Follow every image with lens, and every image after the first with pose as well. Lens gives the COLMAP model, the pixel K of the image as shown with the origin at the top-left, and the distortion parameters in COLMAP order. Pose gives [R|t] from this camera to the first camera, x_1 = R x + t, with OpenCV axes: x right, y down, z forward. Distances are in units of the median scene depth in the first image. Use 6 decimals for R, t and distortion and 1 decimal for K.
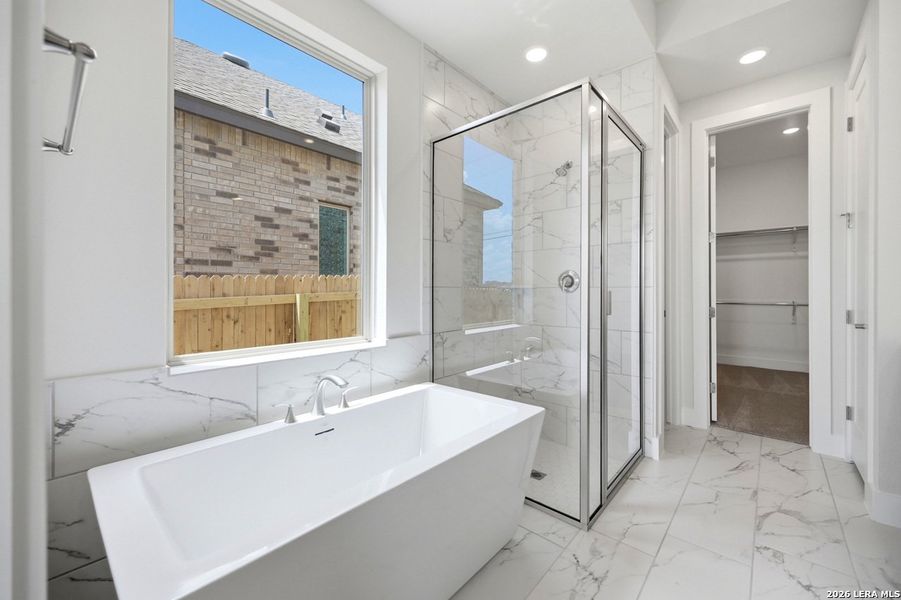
lens RADIAL K [[366.0, 0, 450.5], [0, 366.0, 295.8], [0, 0, 1]] dist [0.001920, 0.000281]
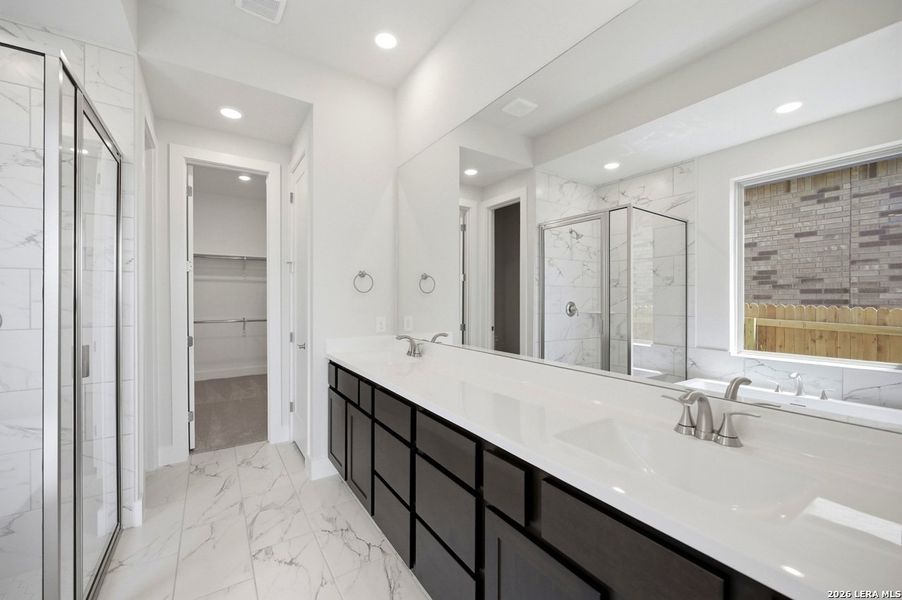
lens RADIAL K [[366.4, 0, 450.6], [0, 366.4, 298.8], [0, 0, 1]] dist [0.001920, 0.000281]
pose [[0.266160, -0.002114, 0.963927, -0.070234], [0.011107, 0.999938, -0.000874, -0.073517], [-0.963865, 0.010939, 0.266167, 0.060594]]
